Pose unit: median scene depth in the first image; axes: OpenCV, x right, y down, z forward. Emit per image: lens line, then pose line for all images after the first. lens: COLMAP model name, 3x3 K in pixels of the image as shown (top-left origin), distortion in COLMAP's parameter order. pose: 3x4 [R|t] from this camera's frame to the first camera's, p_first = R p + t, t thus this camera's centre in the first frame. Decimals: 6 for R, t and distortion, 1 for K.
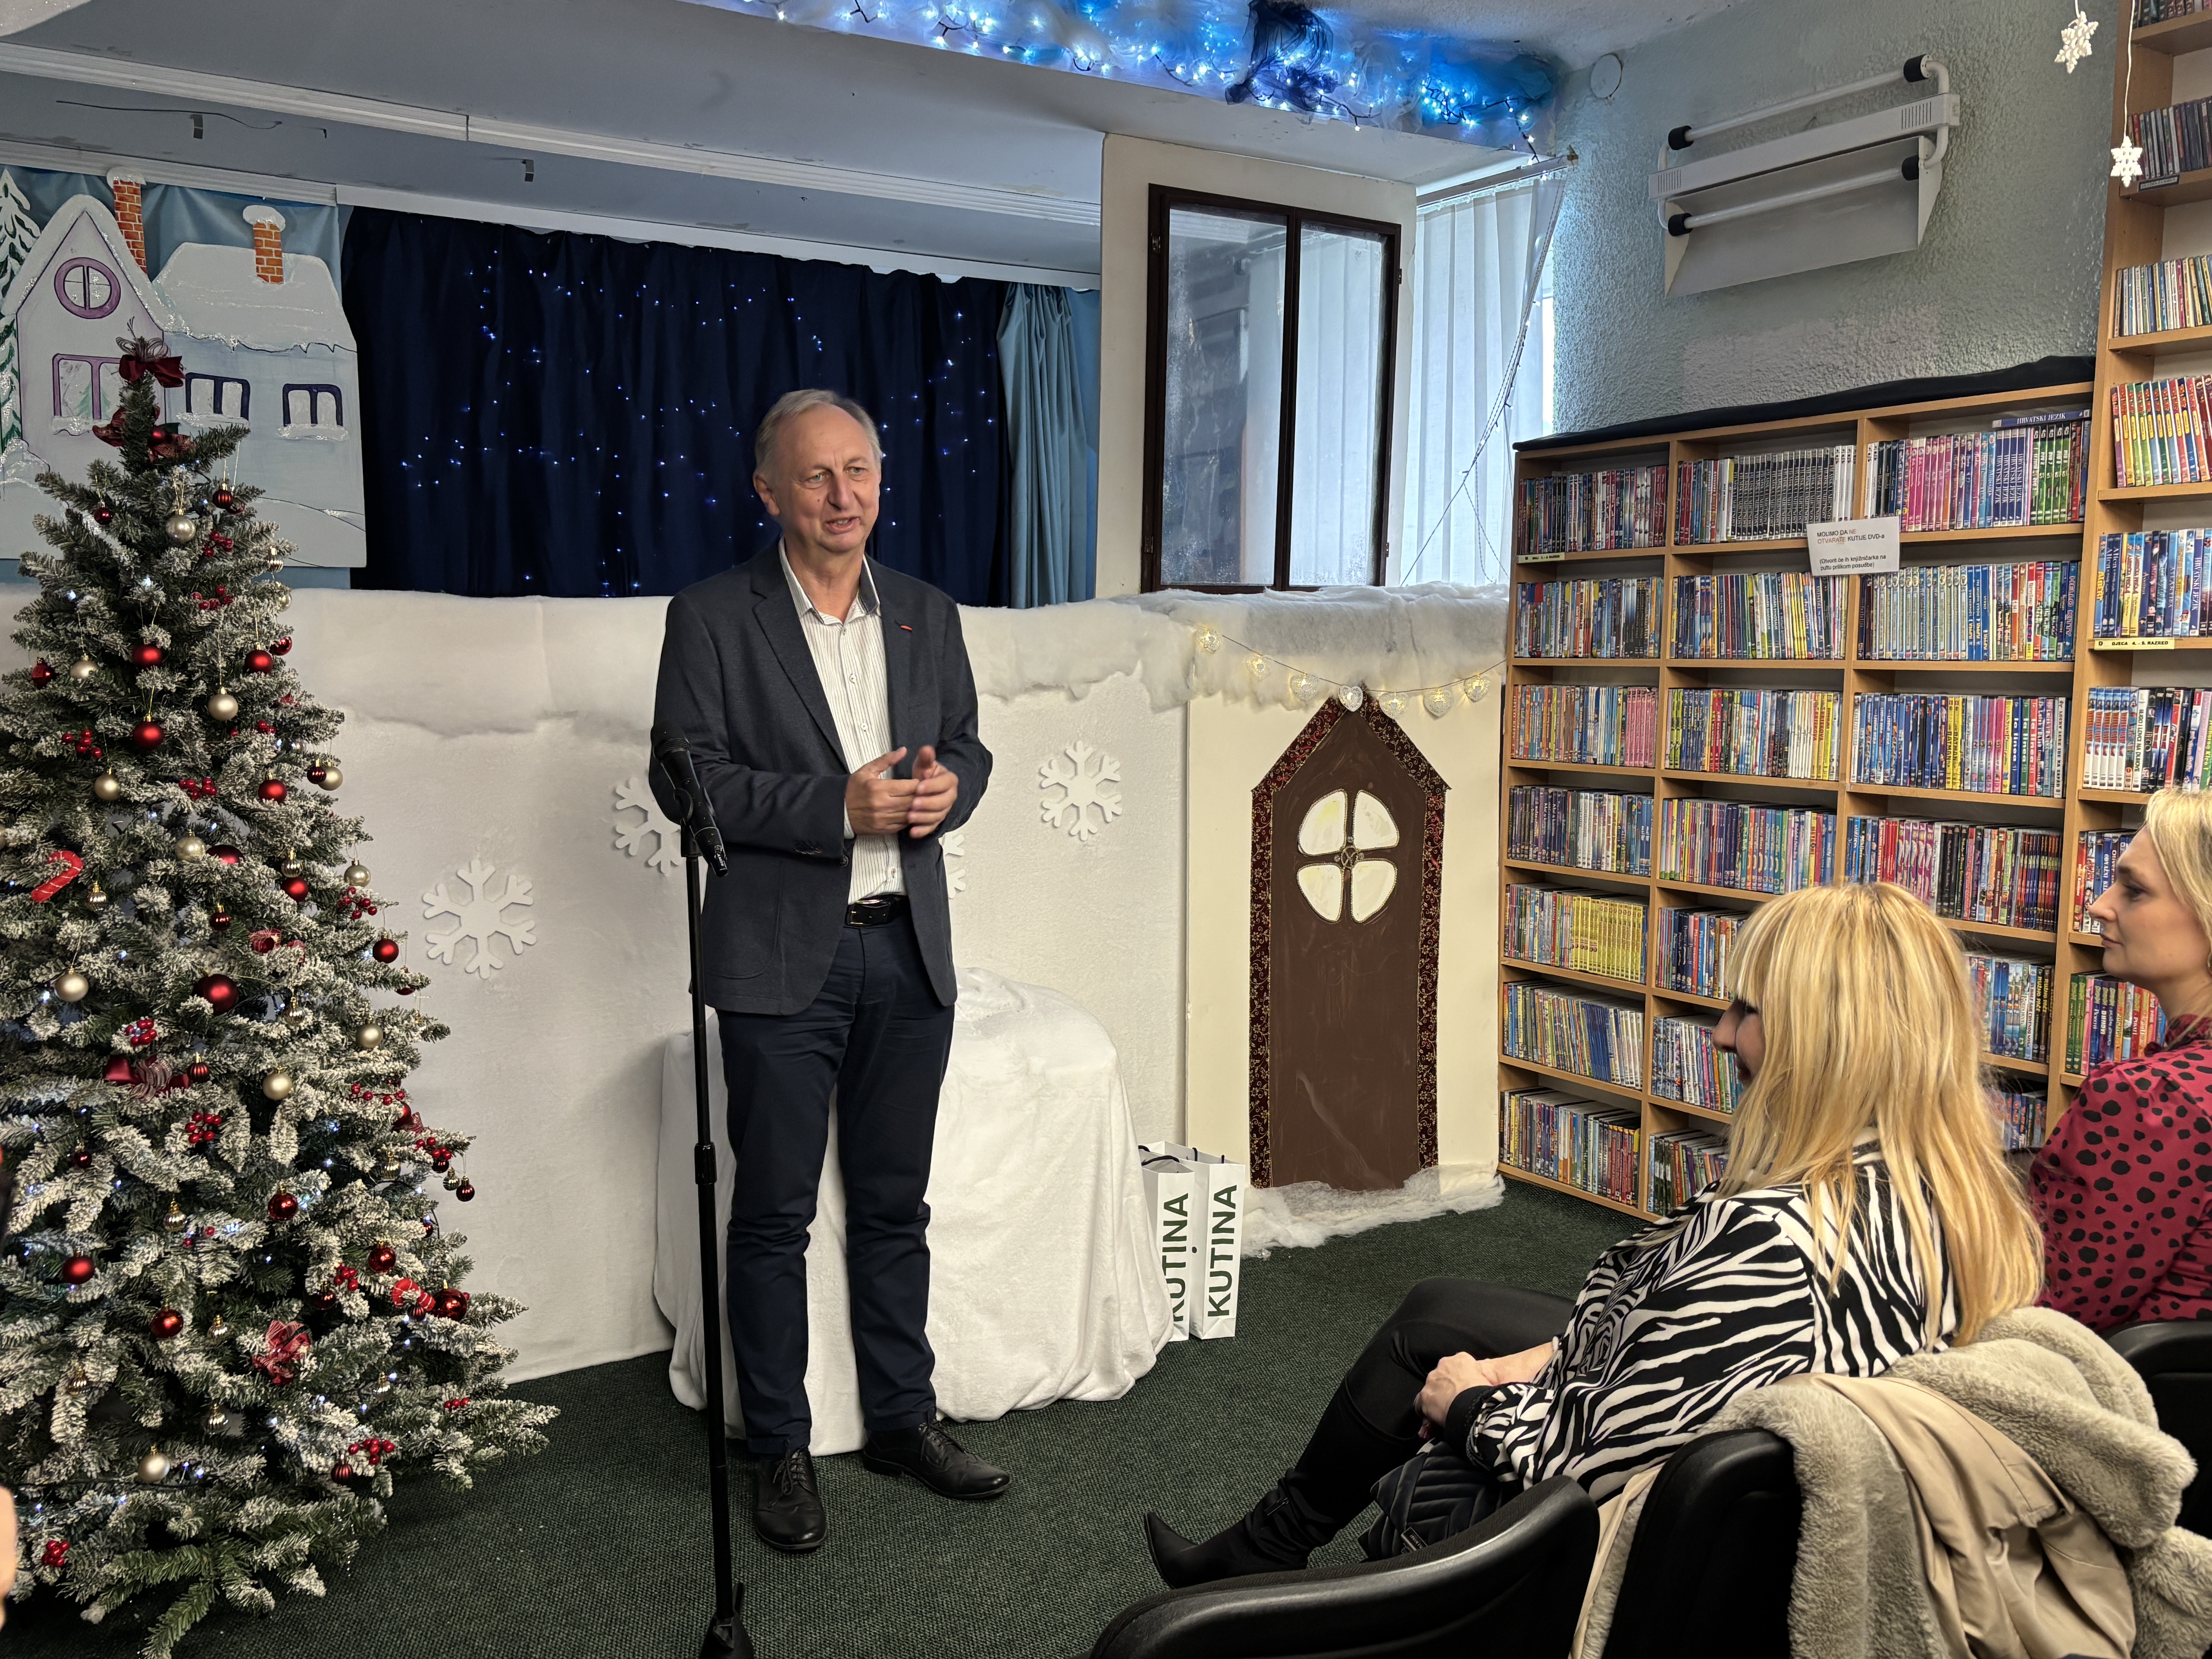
lens RADIAL K [[1858.8, 0, 1096.8], [0, 1858.8, 844.0], [0, 0, 1]] dist [0.019023, 0.007284]
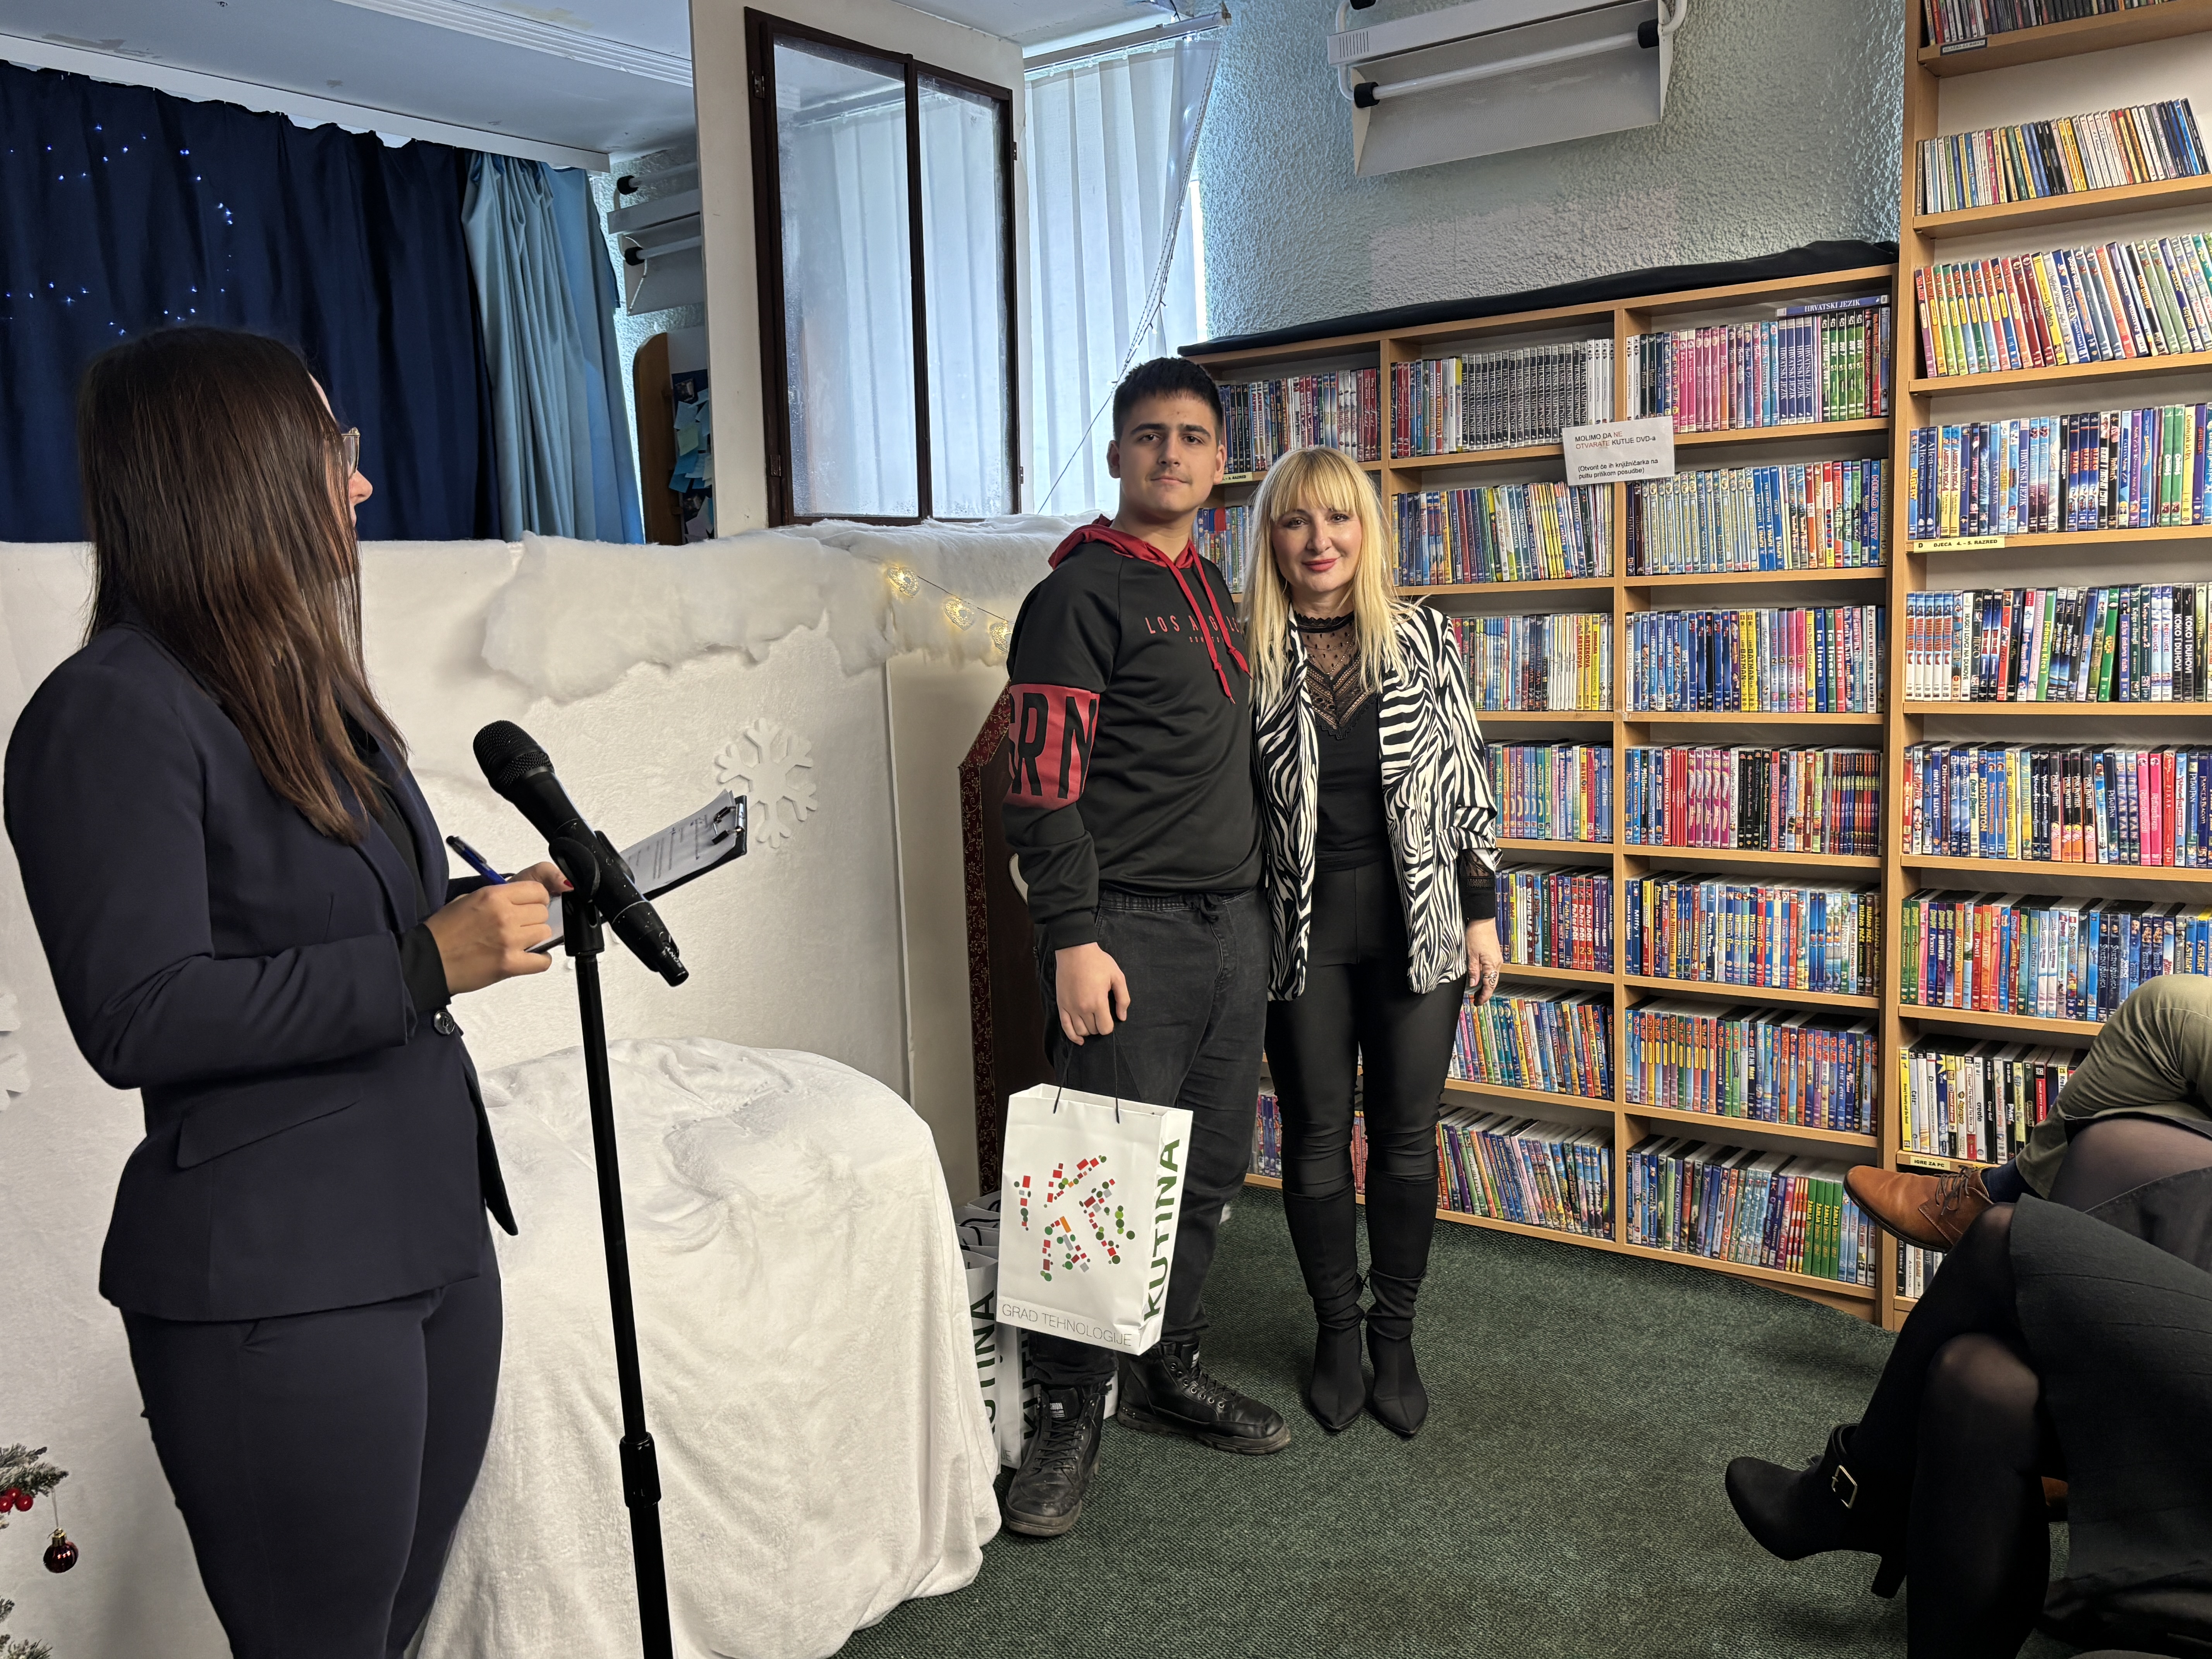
lens RADIAL K [[1858.8, 0, 1109.7], [0, 1858.8, 823.8], [0, 0, 1]] dist [0.019023, 0.007284]
pose [[0.926816, -0.084387, 0.365912, -0.172578], [0.080728, 0.996415, 0.025318, -0.022104], [-0.366736, 0.006074, 0.930305, 0.251771]]
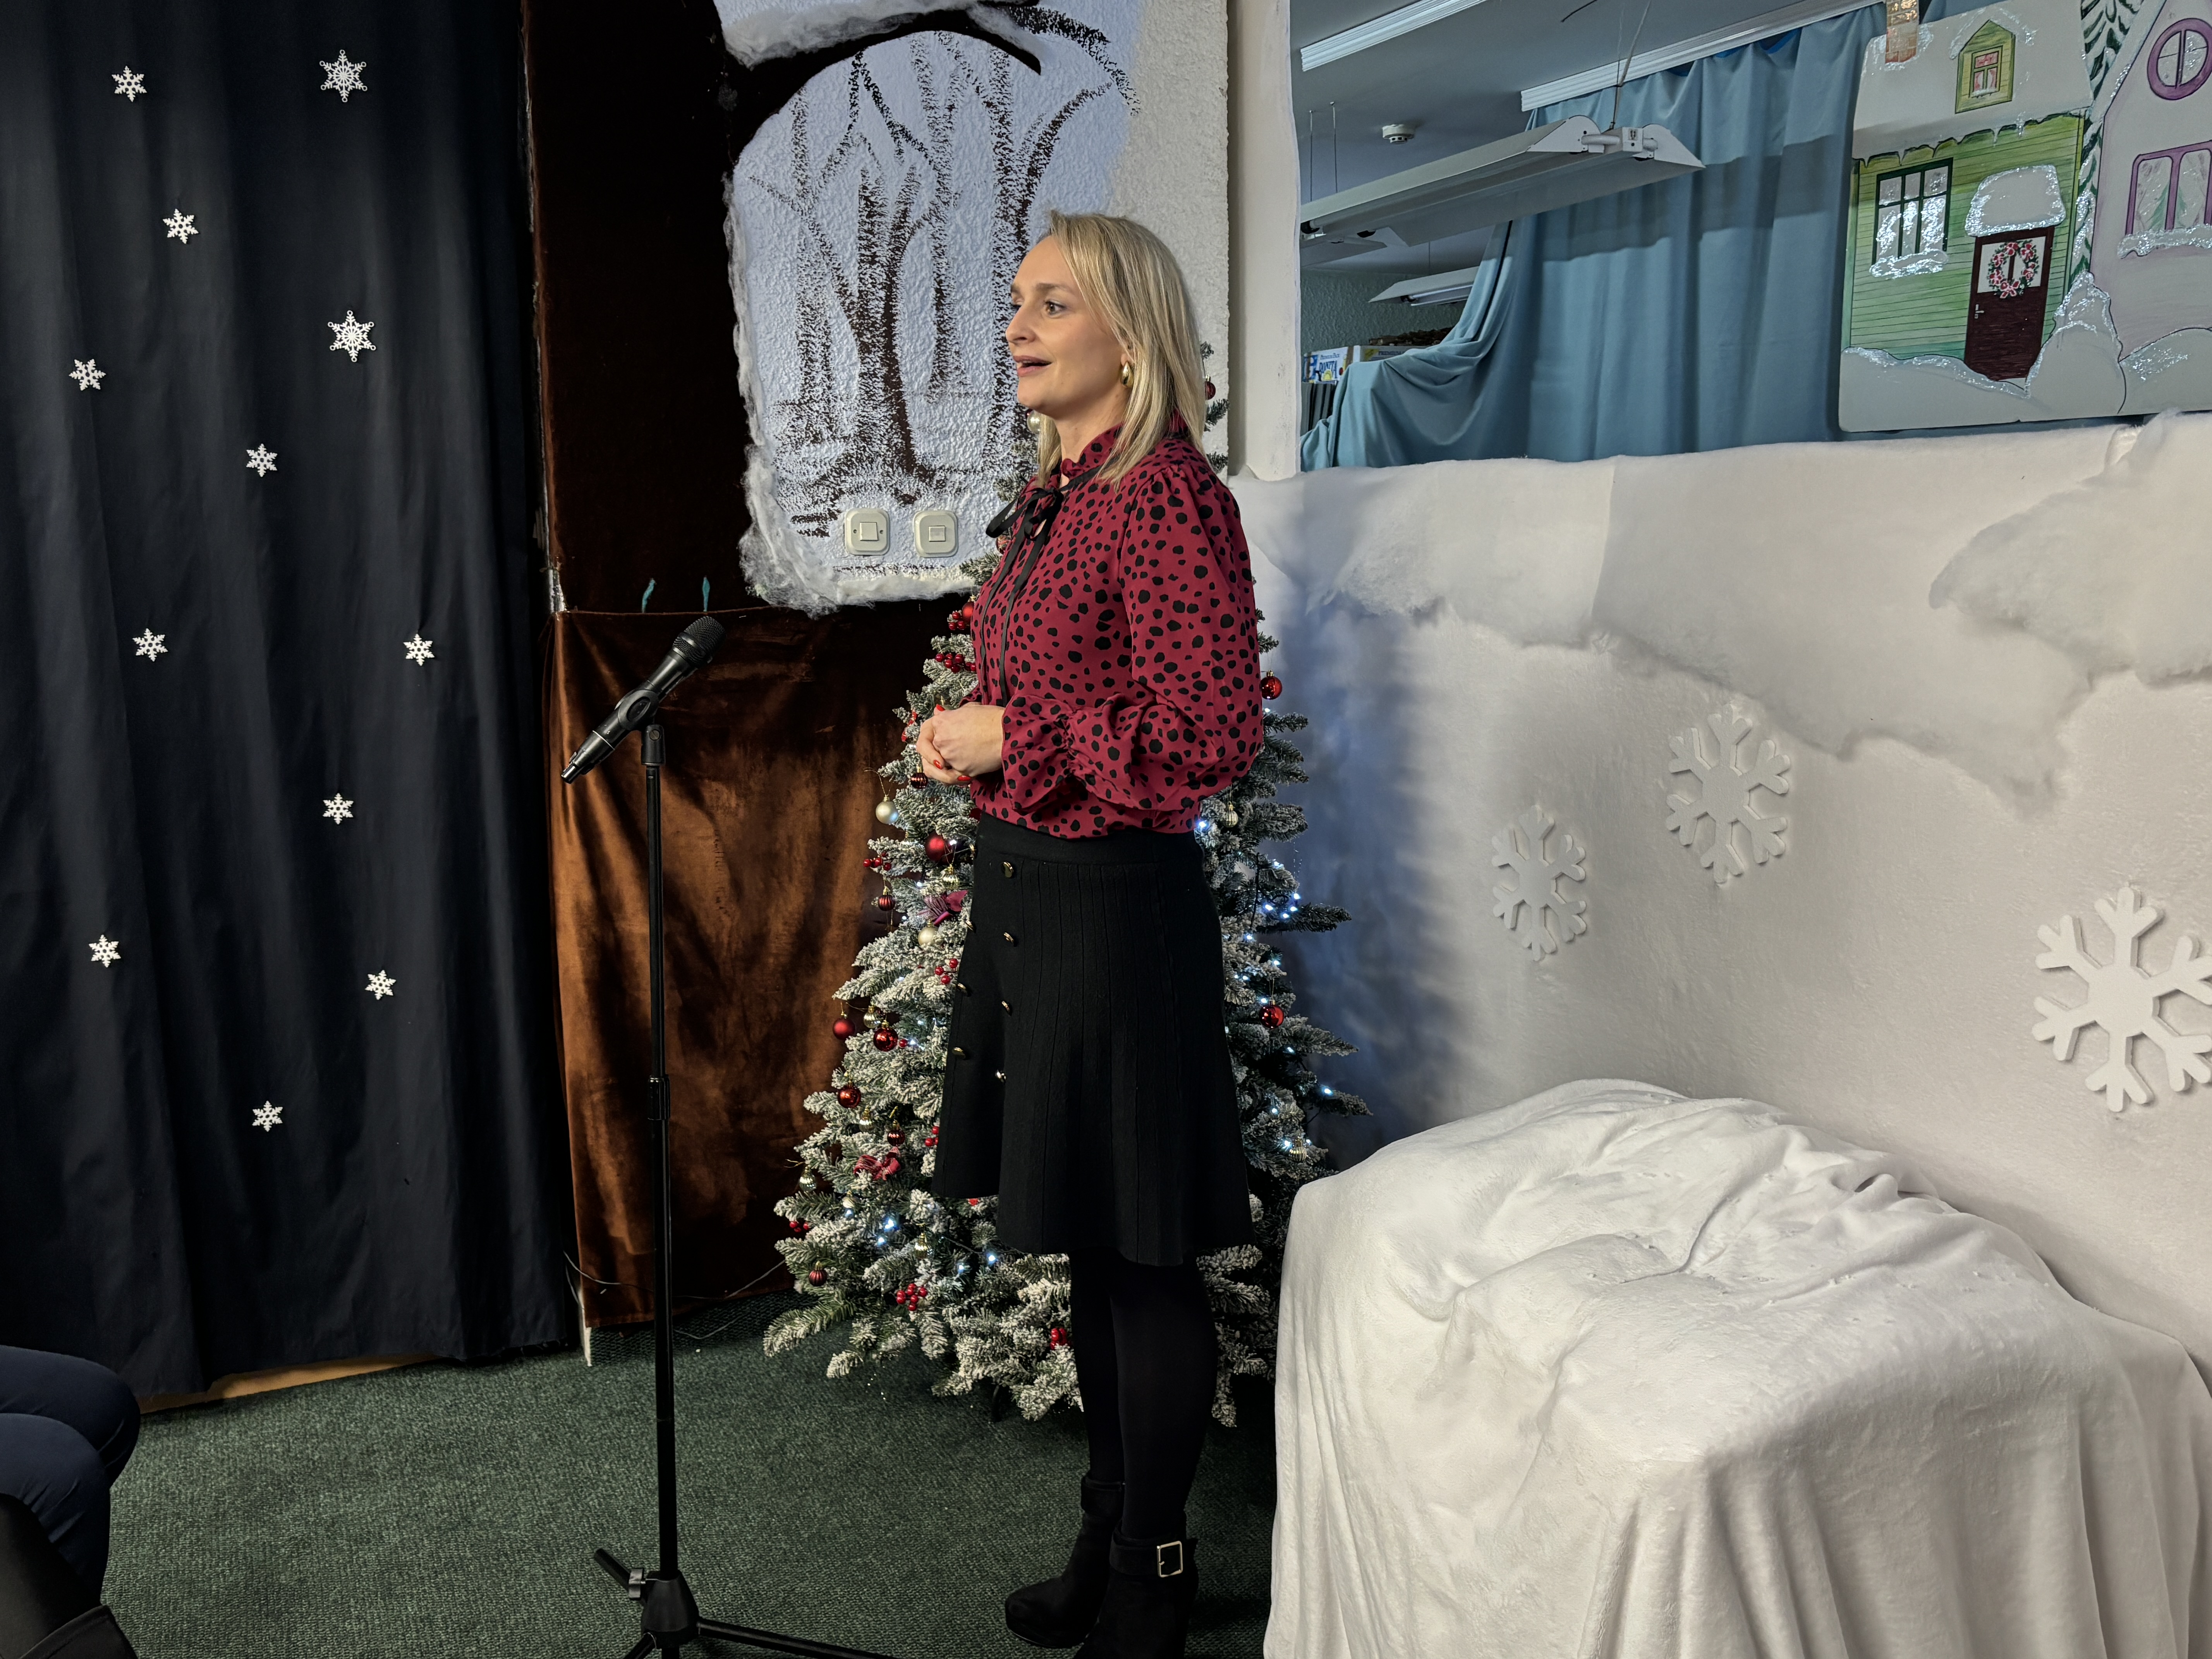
lens RADIAL K [[1858.8, 0, 1111.9], [0, 1858.8, 828.2], [0, 0, 1]] dist [0.019023, 0.007284]
pose [[-0.147006, 0.161335, -0.975889, 0.404371], [-0.098110, 0.979365, 0.176689, -0.091299], [0.984258, 0.121719, -0.128144, 0.828976]]
